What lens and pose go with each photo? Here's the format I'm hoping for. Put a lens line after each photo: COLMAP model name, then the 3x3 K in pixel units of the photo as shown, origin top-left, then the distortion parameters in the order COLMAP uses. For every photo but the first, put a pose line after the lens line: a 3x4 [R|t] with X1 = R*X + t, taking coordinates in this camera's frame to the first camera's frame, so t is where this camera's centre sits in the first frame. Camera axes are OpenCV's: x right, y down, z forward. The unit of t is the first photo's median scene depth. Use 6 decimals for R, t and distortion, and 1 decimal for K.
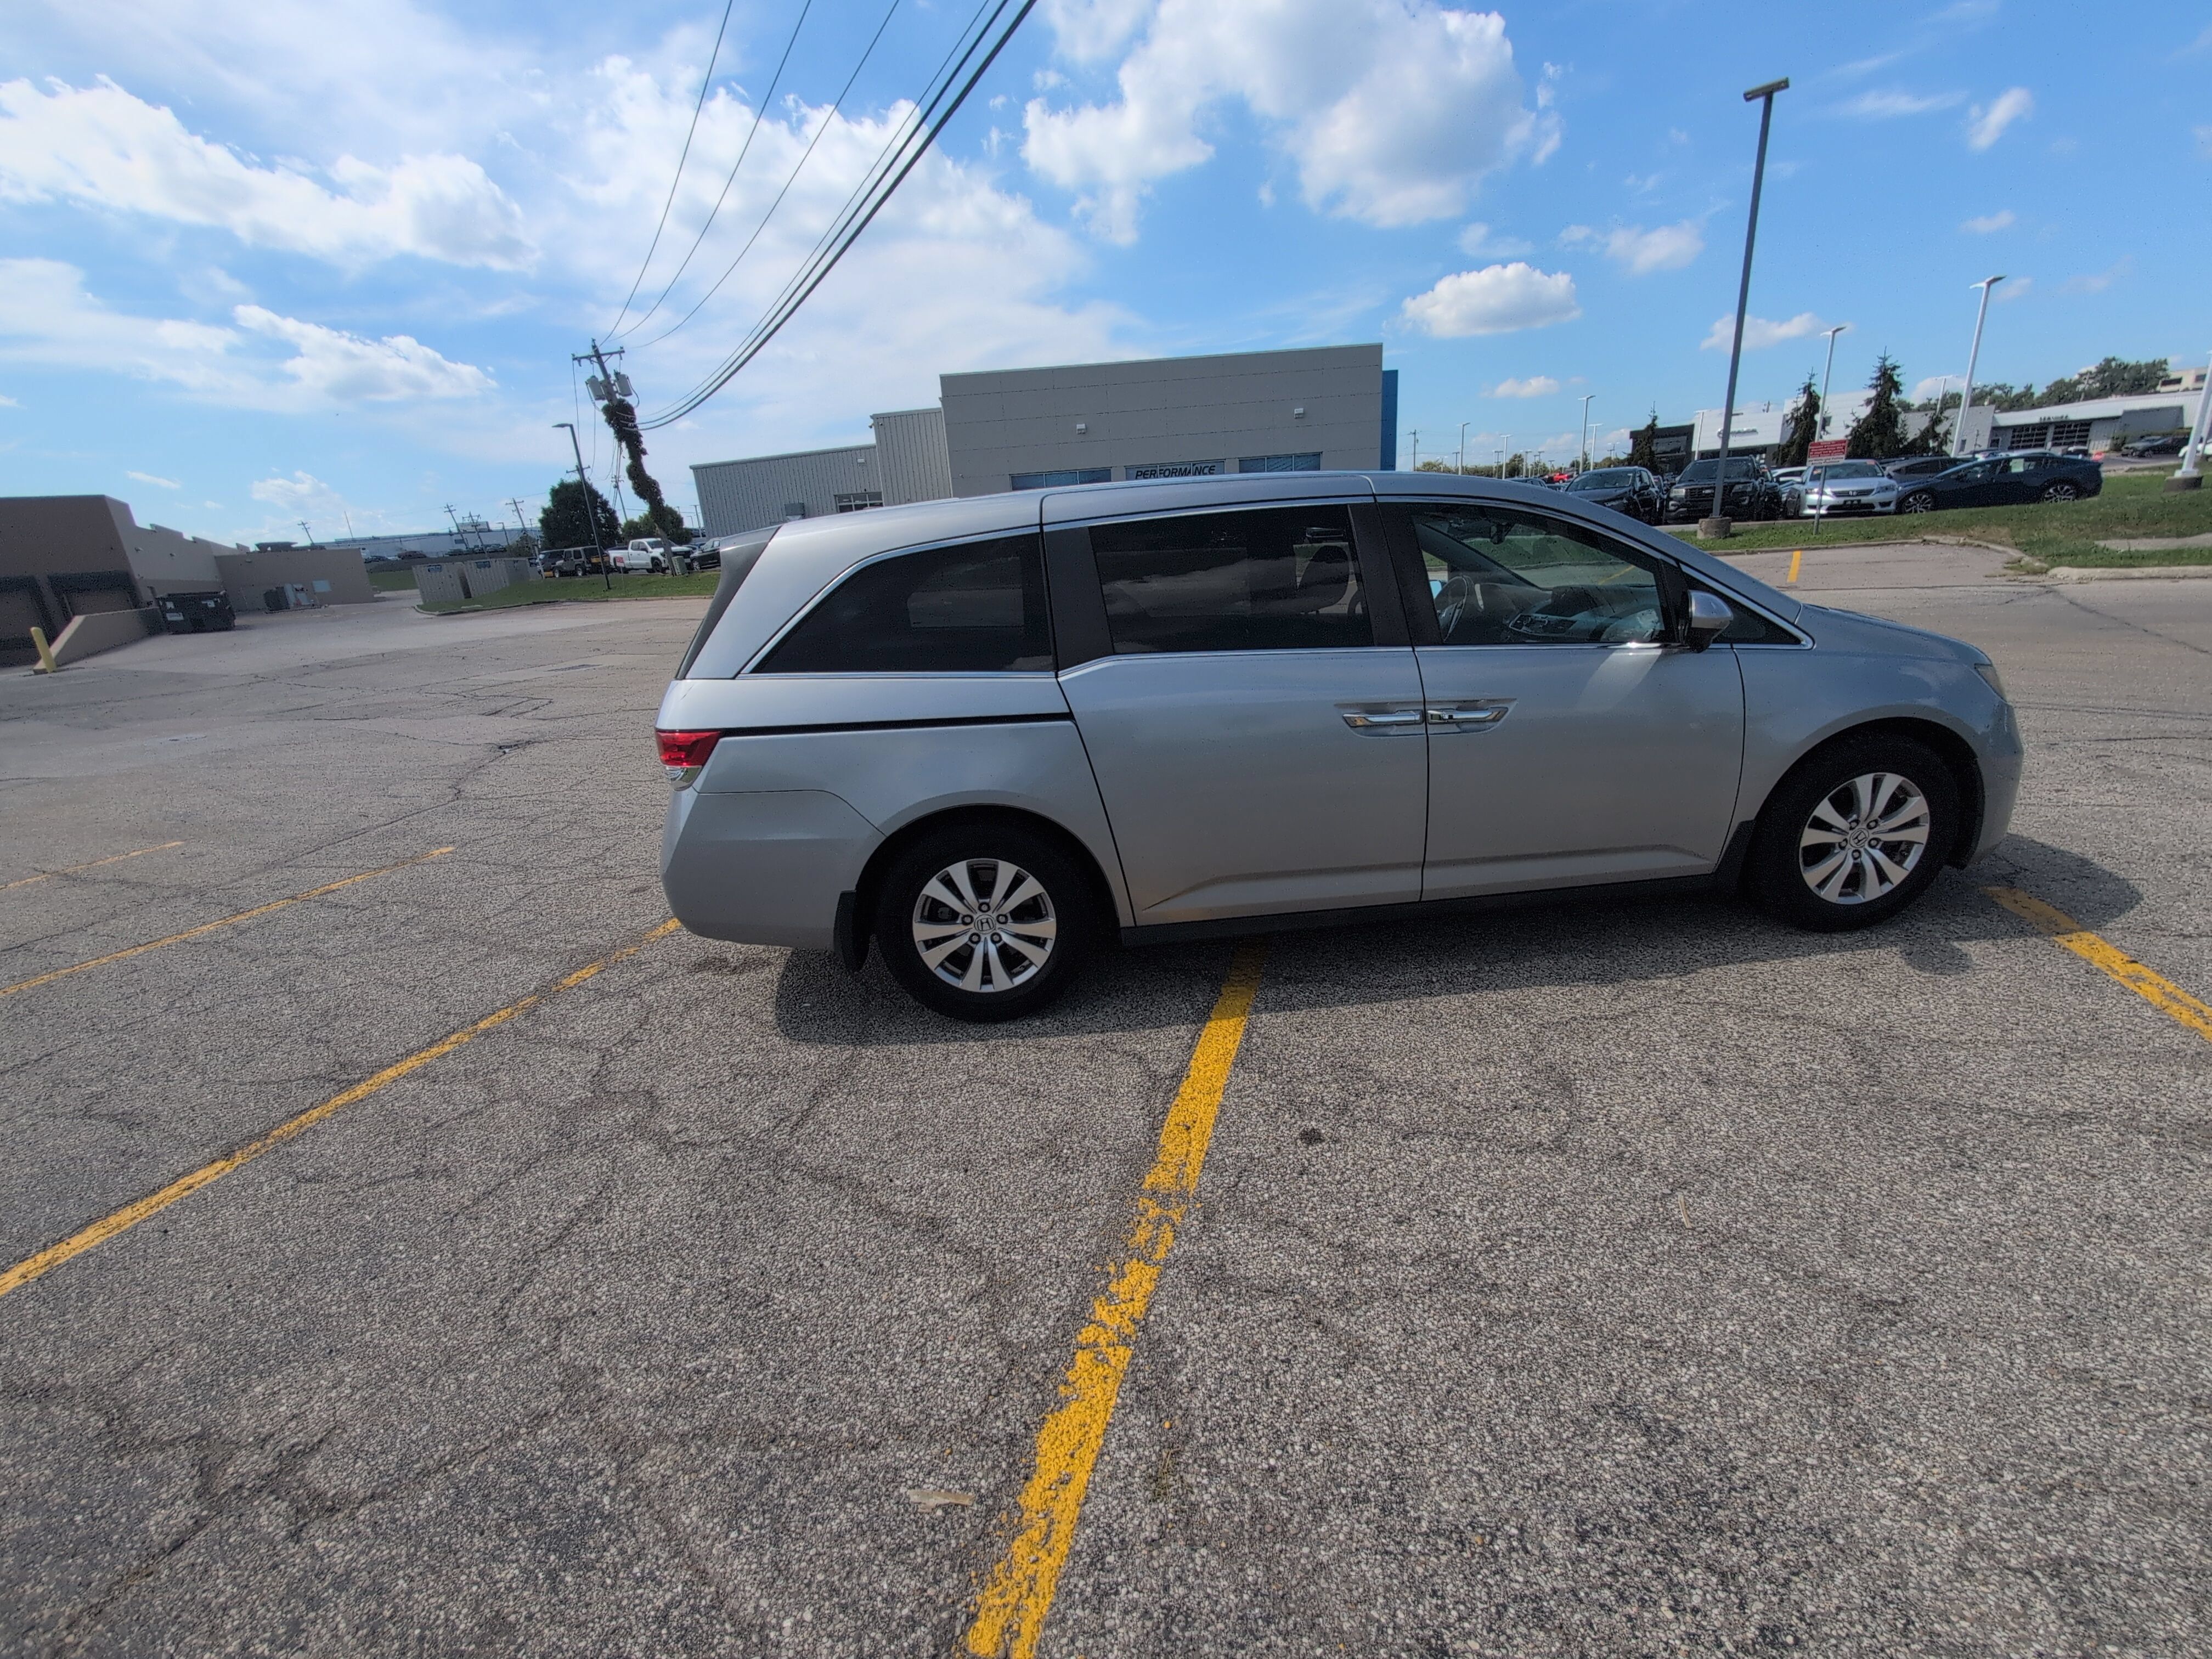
lens RADIAL K [[939.0, 0, 1108.6], [0, 939.0, 849.6], [0, 0, 1]] dist [-0.001629, 0.000896]
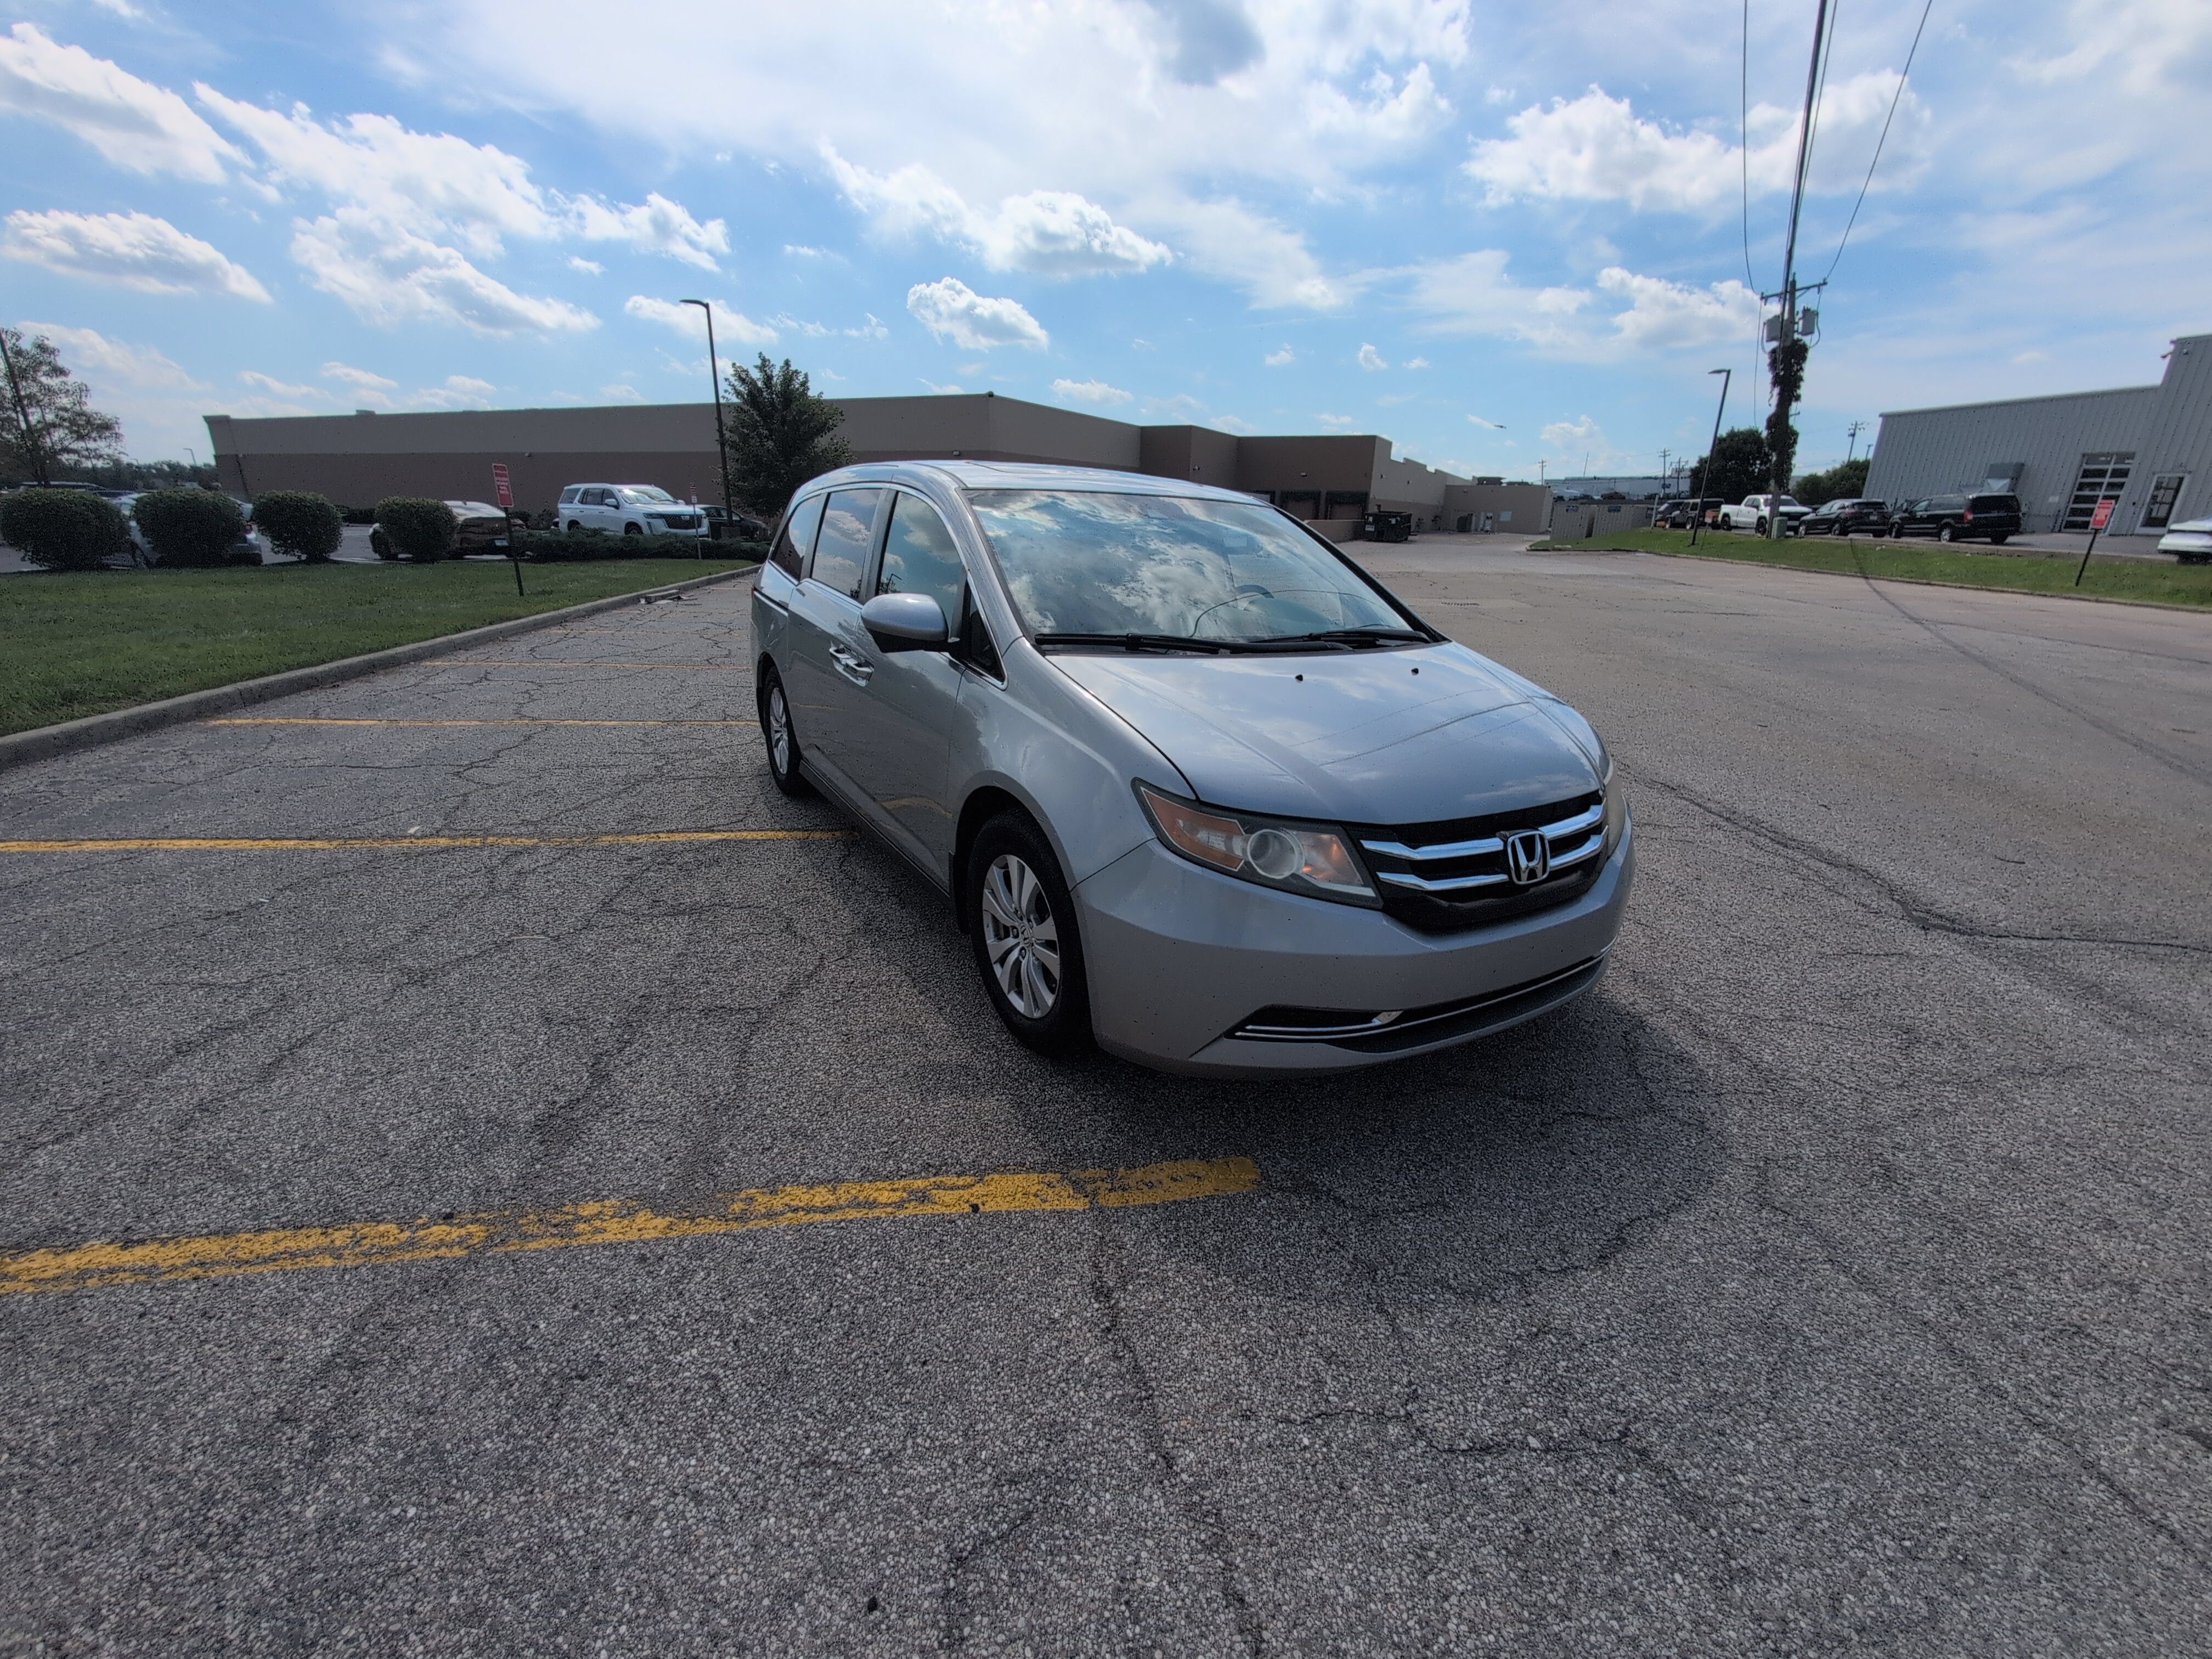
lens RADIAL K [[939.0, 0, 1104.8], [0, 939.0, 842.0], [0, 0, 1]] dist [-0.001629, 0.000896]
pose [[0.442427, 0.372518, -0.815775, 0.105030], [-0.337012, 0.912035, 0.233700, -0.021764], [0.831072, 0.171531, 0.529052, 0.042710]]
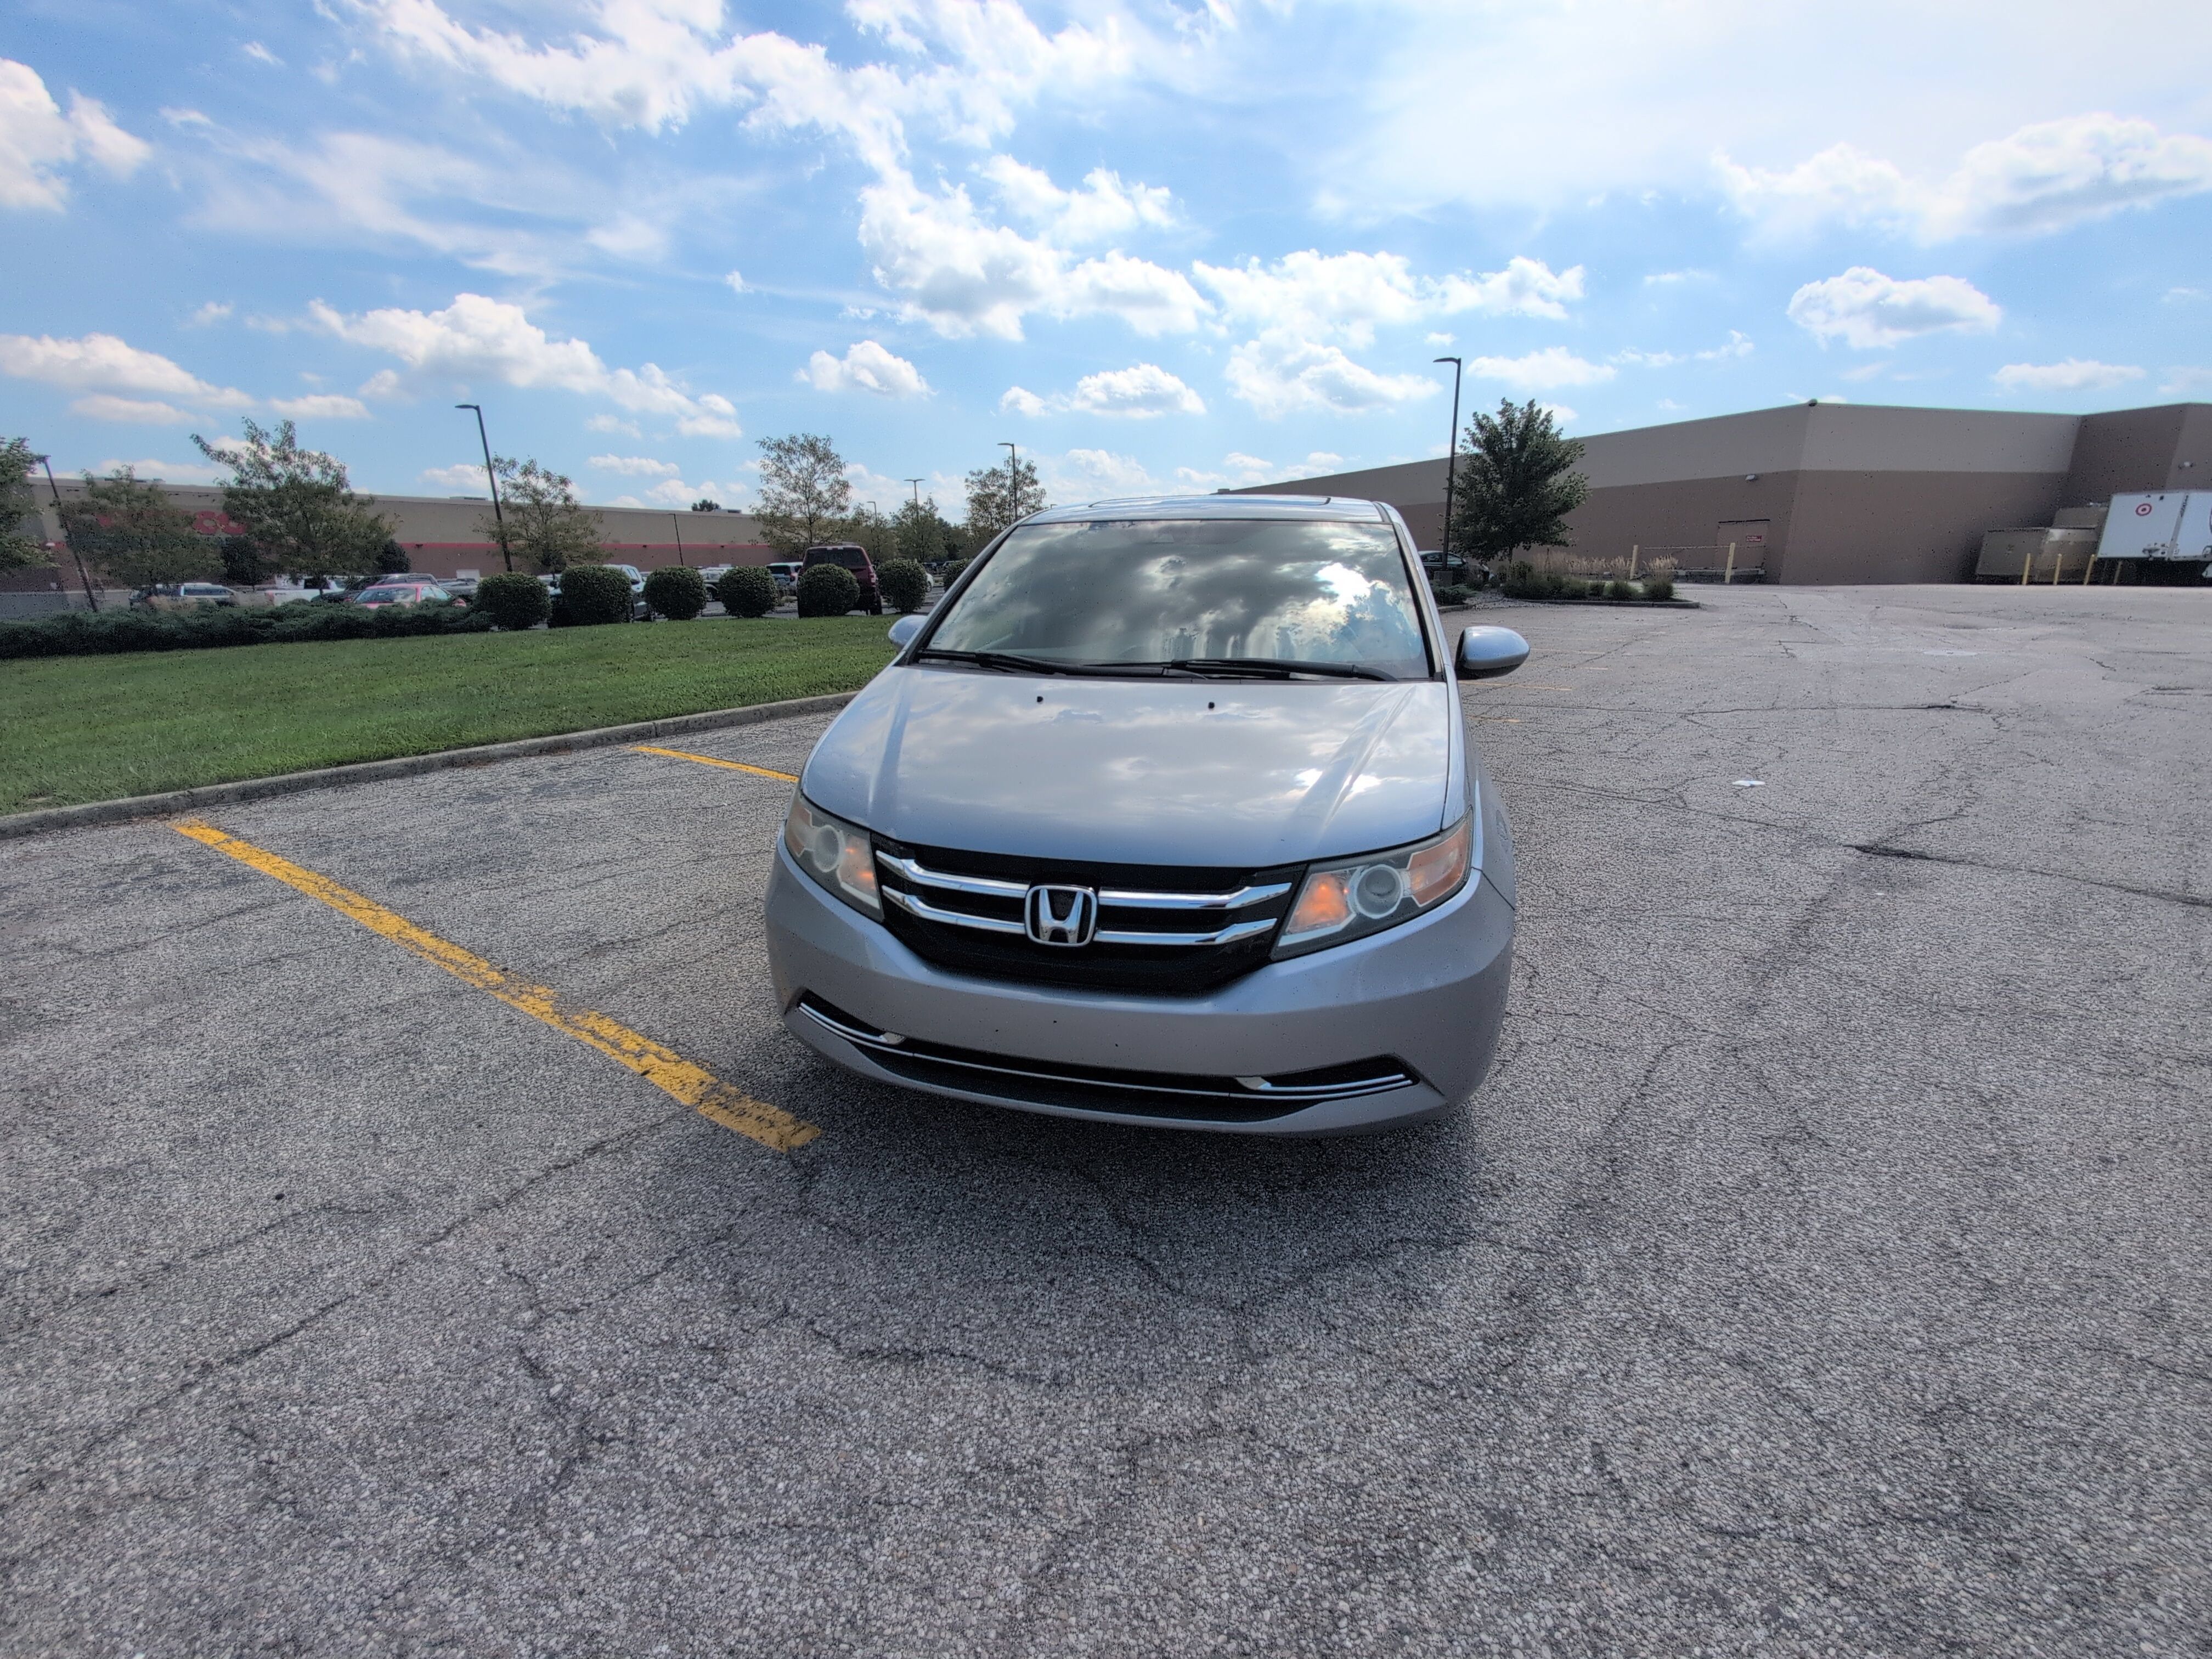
lens RADIAL K [[939.0, 0, 1105.8], [0, 939.0, 837.2], [0, 0, 1]] dist [-0.001629, 0.000896]
pose [[-0.299094, 0.345986, -0.889290, 0.110966], [-0.263833, 0.865636, 0.425519, -0.039315], [0.917025, 0.361894, -0.167624, 0.097294]]
